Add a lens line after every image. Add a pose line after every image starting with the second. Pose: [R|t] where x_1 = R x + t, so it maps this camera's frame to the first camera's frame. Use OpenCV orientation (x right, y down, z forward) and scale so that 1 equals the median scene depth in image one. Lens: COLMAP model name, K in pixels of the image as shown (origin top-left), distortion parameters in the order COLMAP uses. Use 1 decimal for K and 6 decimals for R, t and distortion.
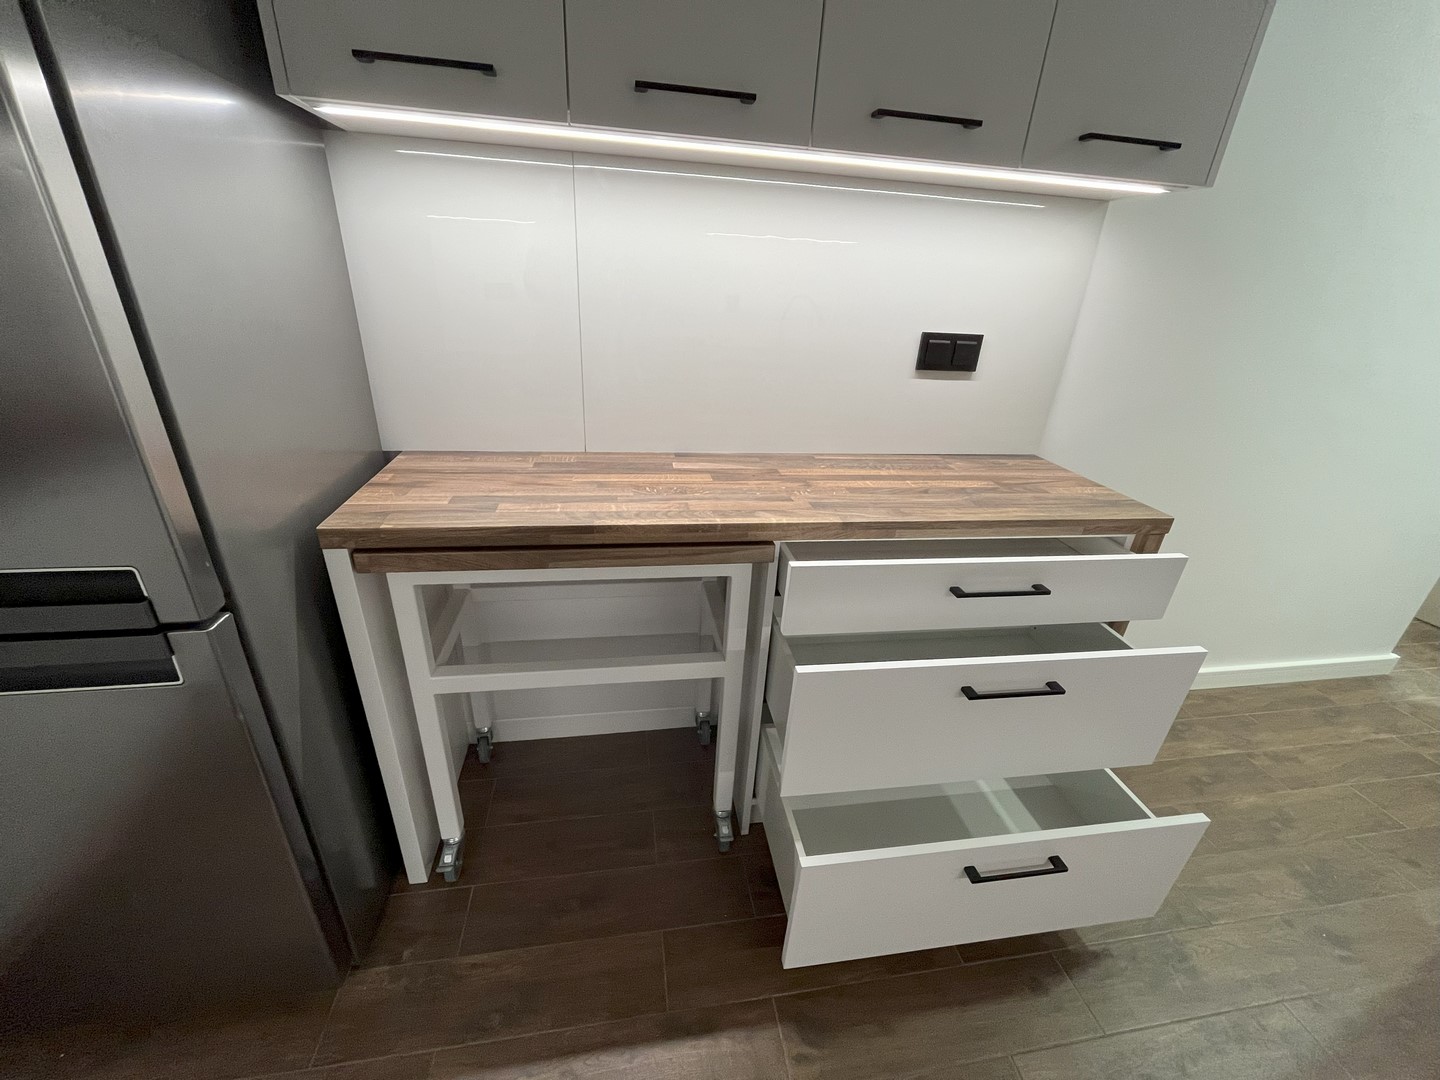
lens RADIAL K [[583.6, 0, 720.2], [0, 583.6, 544.1], [0, 0, 1]] dist [-0.000465, -0.000850]
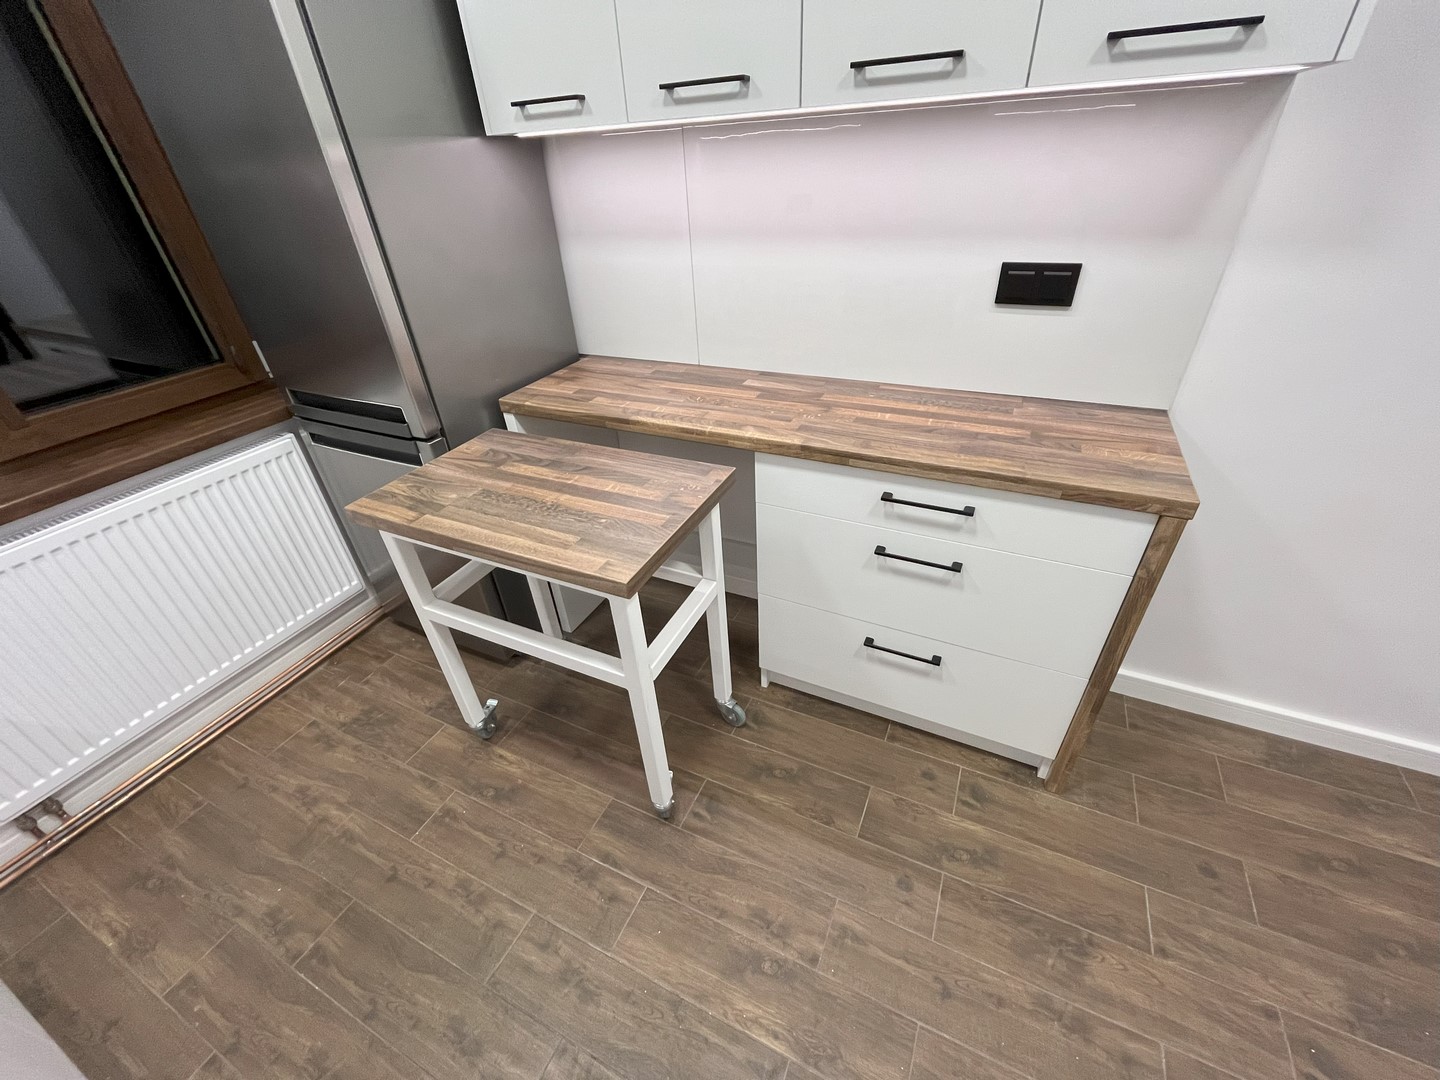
lens RADIAL K [[583.6, 0, 722.0], [0, 583.6, 542.9], [0, 0, 1]] dist [-0.000465, -0.000850]
pose [[0.813867, 0.240097, -0.529126, 0.649743], [-0.154474, 0.967271, 0.201307, -0.049471], [0.560142, -0.082101, 0.824318, -0.075011]]
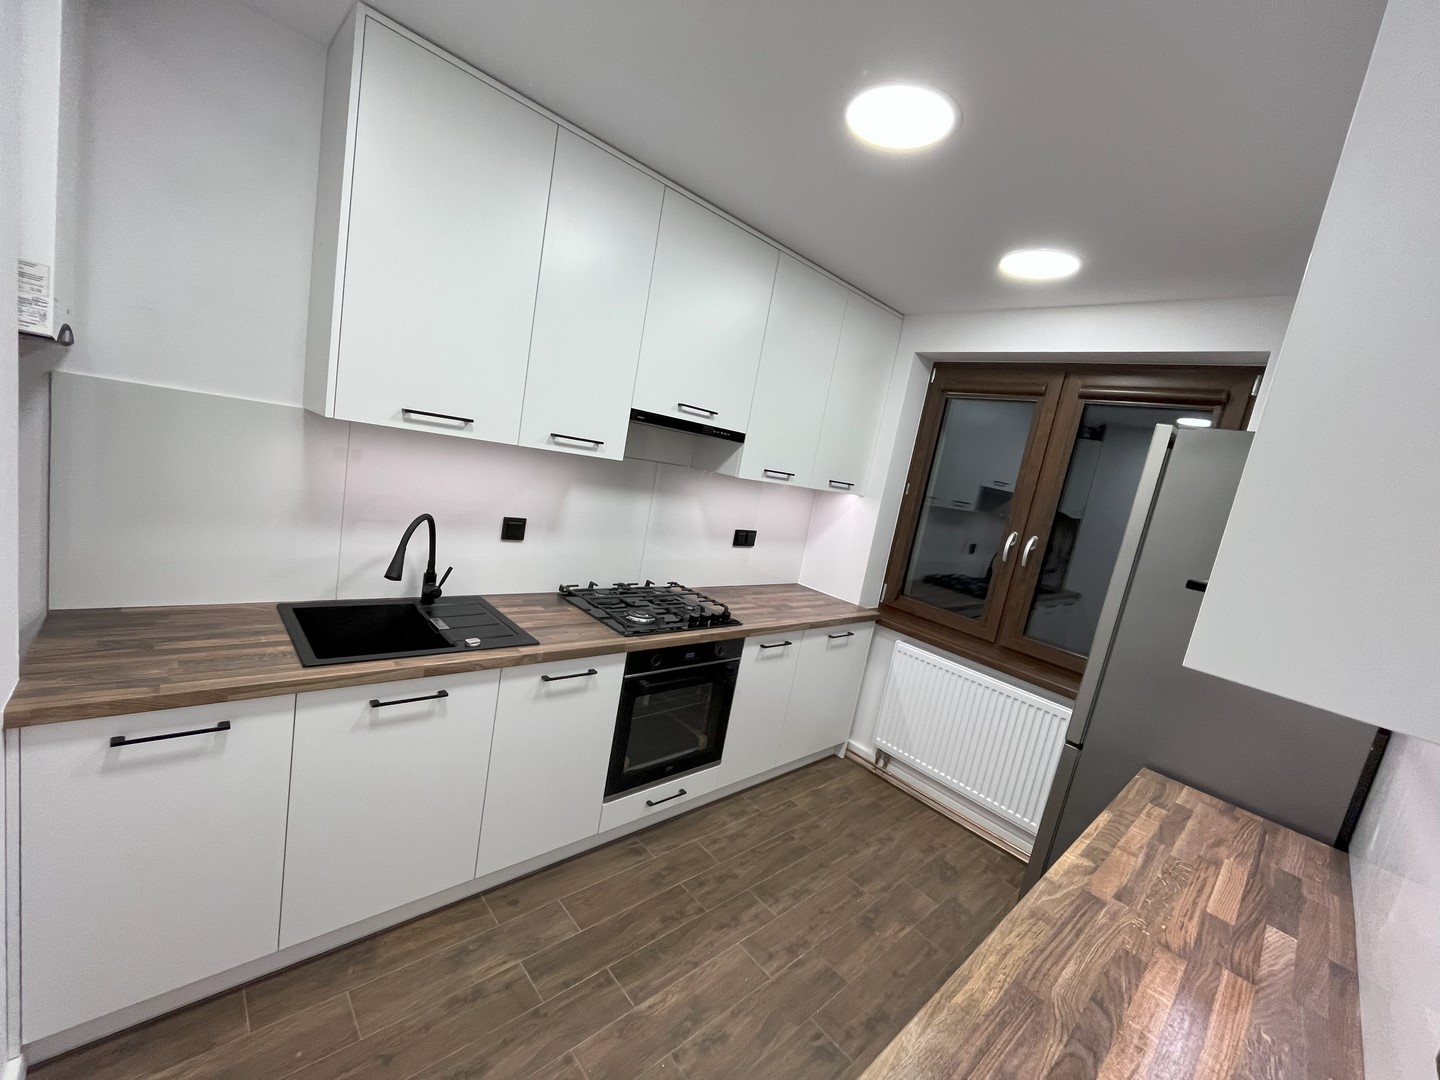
lens RADIAL K [[583.6, 0, 719.7], [0, 583.6, 547.2], [0, 0, 1]] dist [-0.000465, -0.000850]
pose [[-0.810079, -0.110333, -0.575846, 1.172810], [-0.429993, 0.779475, 0.455549, -0.631476], [0.398595, 0.616641, -0.678879, 0.959030]]
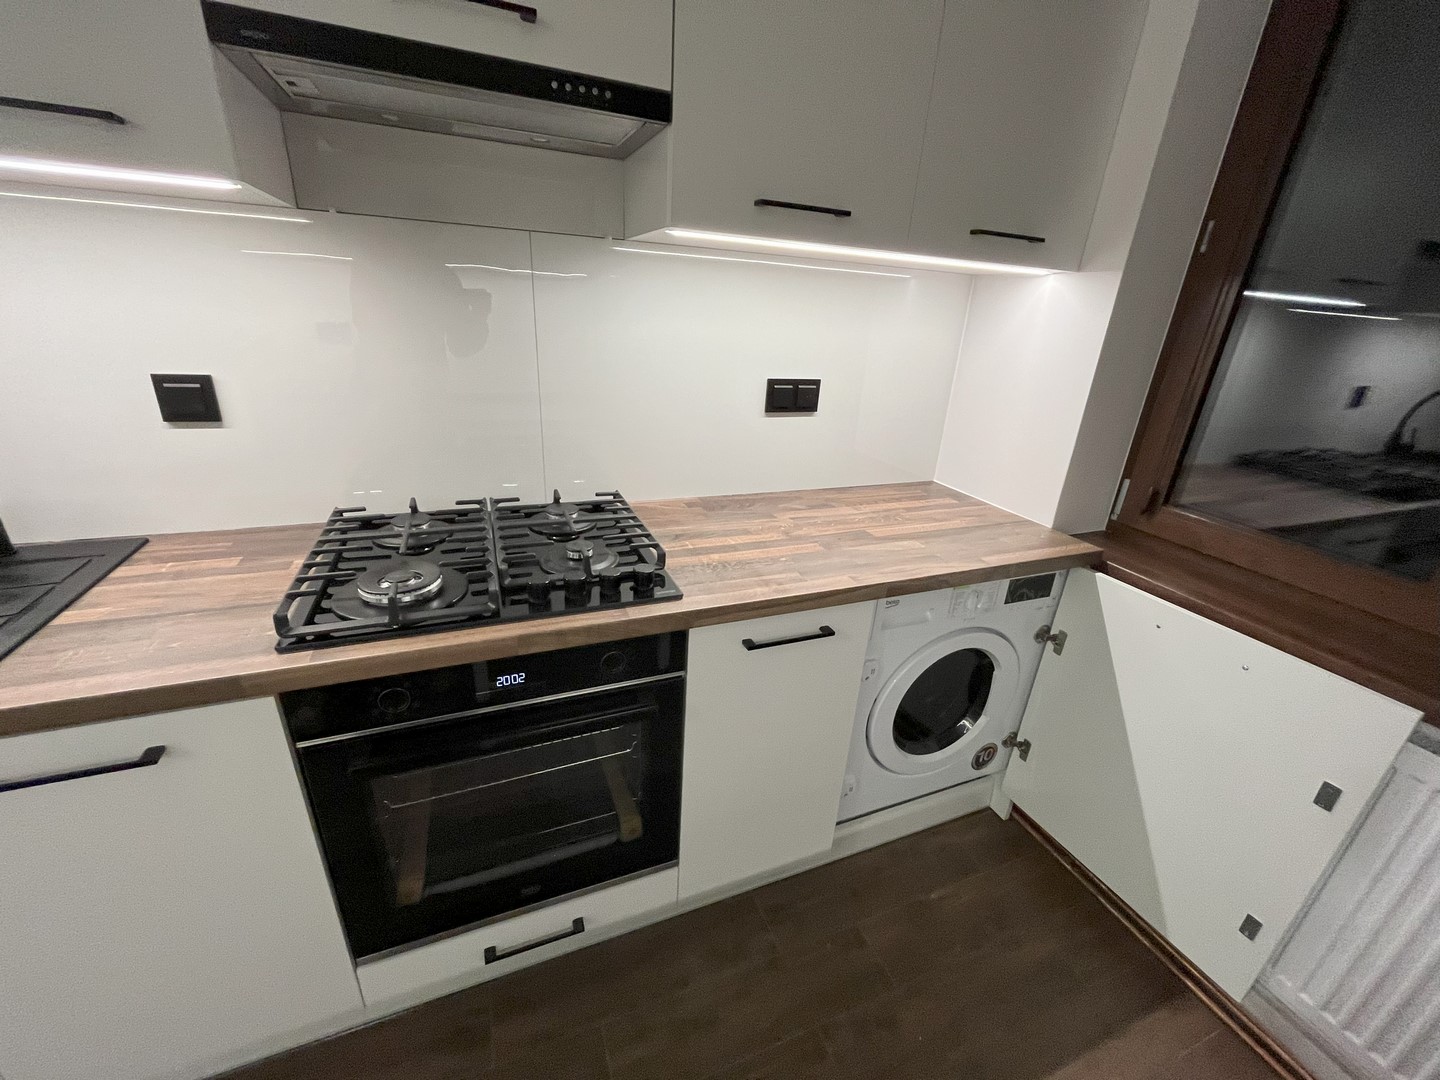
lens RADIAL K [[583.6, 0, 722.3], [0, 583.6, 544.8], [0, 0, 1]] dist [-0.000465, -0.000850]
pose [[-0.968888, -0.017053, -0.246913, 0.085080], [-0.192596, 0.678516, 0.708889, -0.201346], [0.155446, 0.734388, -0.660690, 0.303302]]
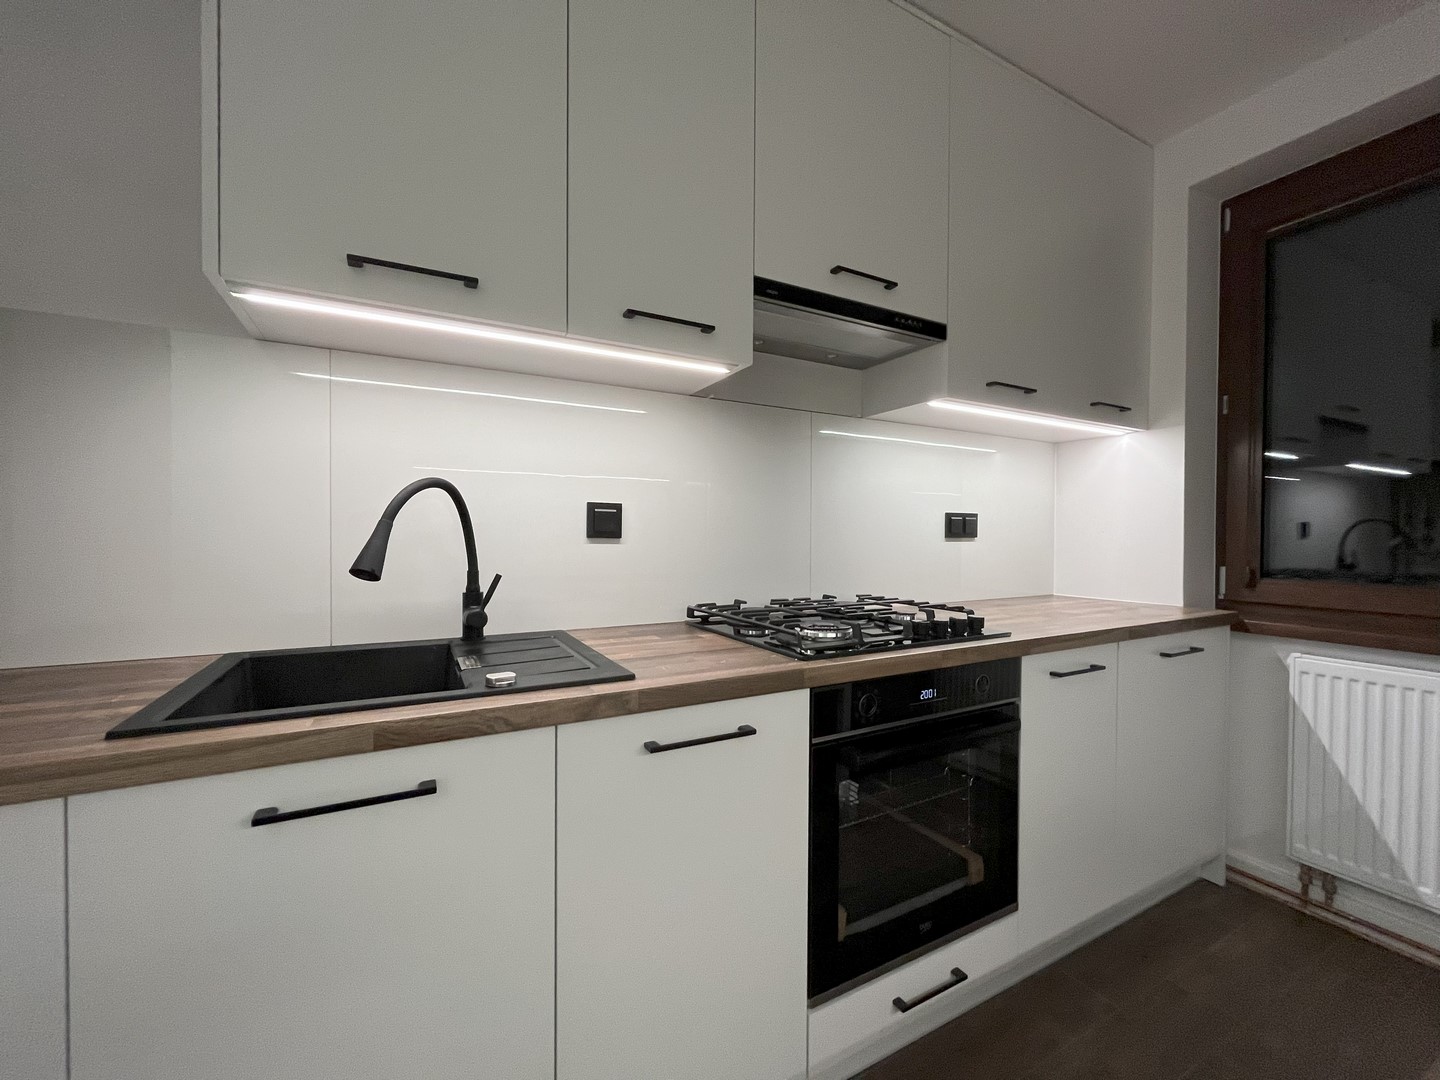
lens RADIAL K [[583.6, 0, 721.4], [0, 583.6, 546.5], [0, 0, 1]] dist [-0.000465, -0.000850]
pose [[-0.943923, -0.052653, -0.325940, 0.808324], [-0.187498, 0.898055, 0.397921, -0.032637], [0.271761, 0.436720, -0.857568, 0.516868]]
